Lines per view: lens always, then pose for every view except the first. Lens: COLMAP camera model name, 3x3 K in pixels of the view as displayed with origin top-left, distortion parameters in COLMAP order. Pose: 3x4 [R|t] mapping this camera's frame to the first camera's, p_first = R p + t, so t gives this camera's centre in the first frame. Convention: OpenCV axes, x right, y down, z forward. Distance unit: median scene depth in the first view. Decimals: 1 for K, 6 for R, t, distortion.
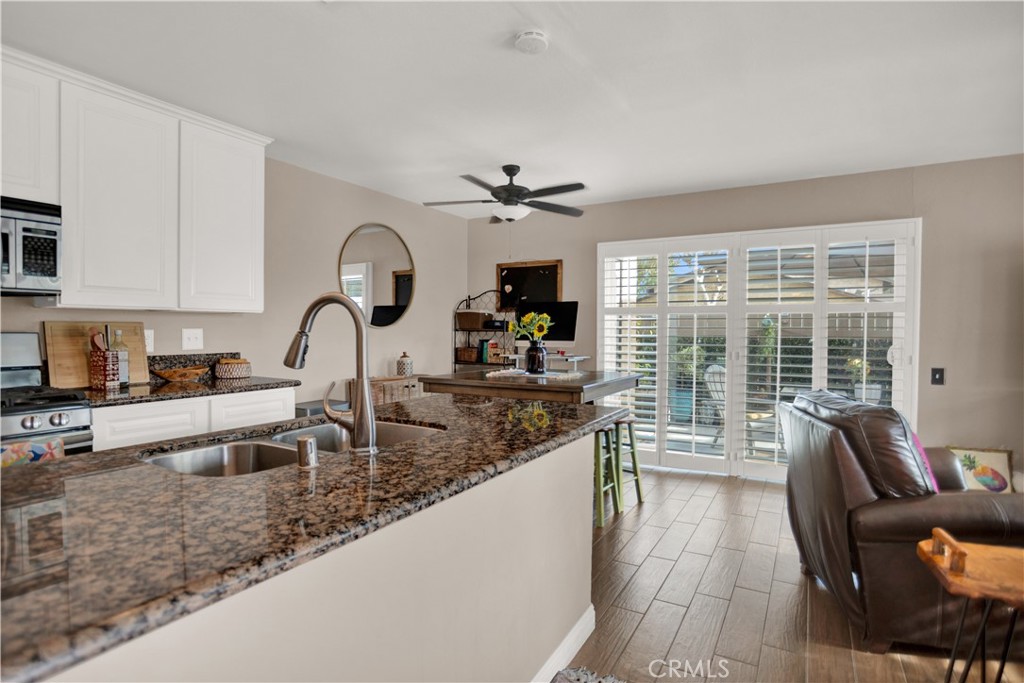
lens RADIAL K [[512.3, 0, 502.3], [0, 512.3, 340.6], [0, 0, 1]] dist [-0.046826, 0.000193]
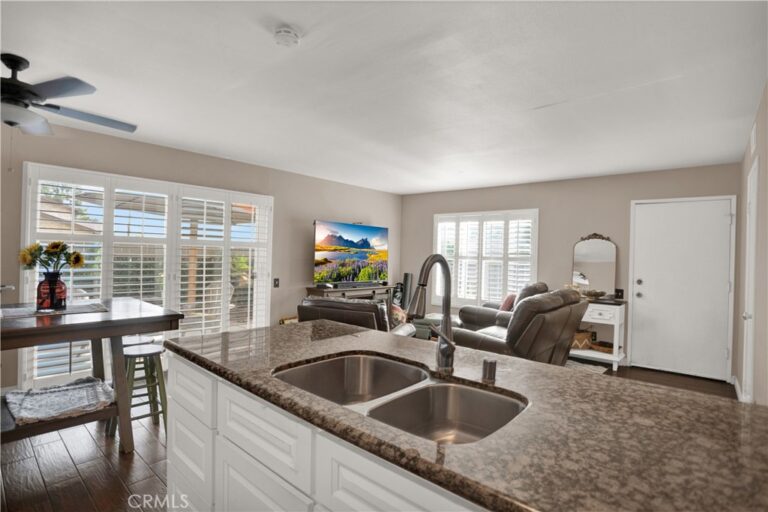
lens RADIAL K [[384.2, 0, 376.7], [0, 384.2, 255.3], [0, 0, 1]] dist [-0.046826, 0.000193]
pose [[0.205742, 0.006147, 0.978587, -0.446016], [-0.011192, 0.999930, -0.003928, -0.029908], [-0.978542, -0.010144, 0.205797, 0.319936]]
